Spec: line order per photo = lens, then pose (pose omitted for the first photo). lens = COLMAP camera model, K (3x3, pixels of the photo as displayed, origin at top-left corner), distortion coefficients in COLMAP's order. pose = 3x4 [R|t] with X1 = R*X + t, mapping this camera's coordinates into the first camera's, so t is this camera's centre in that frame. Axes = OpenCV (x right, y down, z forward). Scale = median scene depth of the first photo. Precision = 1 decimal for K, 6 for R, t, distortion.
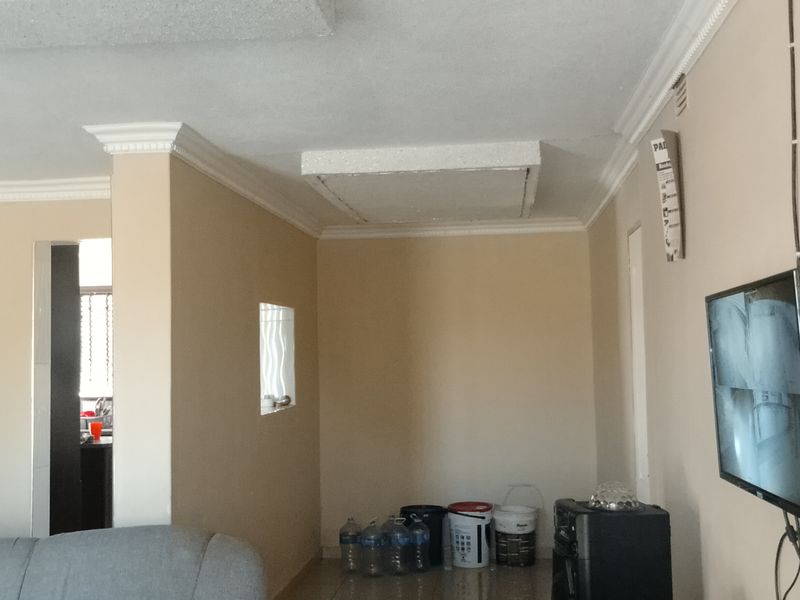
lens RADIAL K [[991.7, 0, 400.0], [0, 991.7, 300.0], [0, 0, 1]] dist [0.021308, -0.006017]
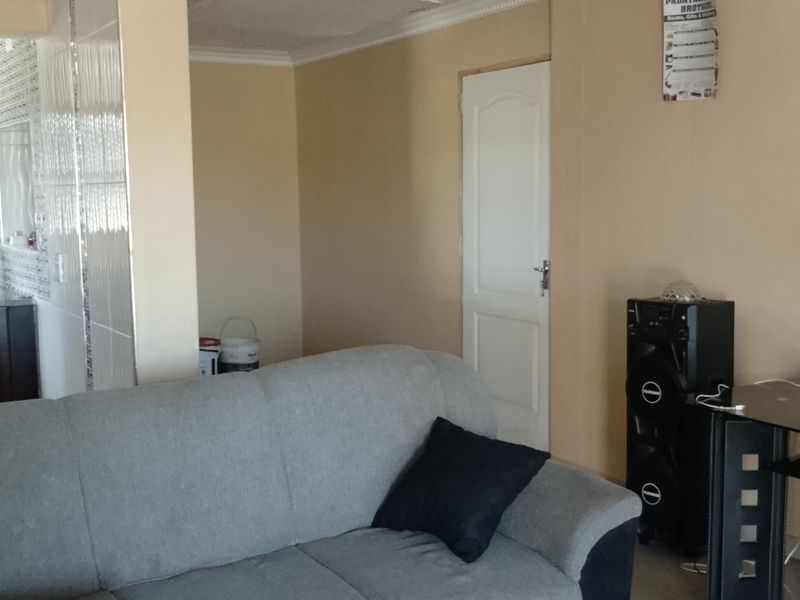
lens RADIAL K [[991.7, 0, 400.0], [0, 991.7, 300.0], [0, 0, 1]] dist [0.021308, -0.006017]
pose [[0.803308, -0.054527, 0.593062, -0.712206], [-0.036150, 0.989500, 0.139942, 0.043005], [-0.594465, -0.133856, 0.792902, 0.206135]]
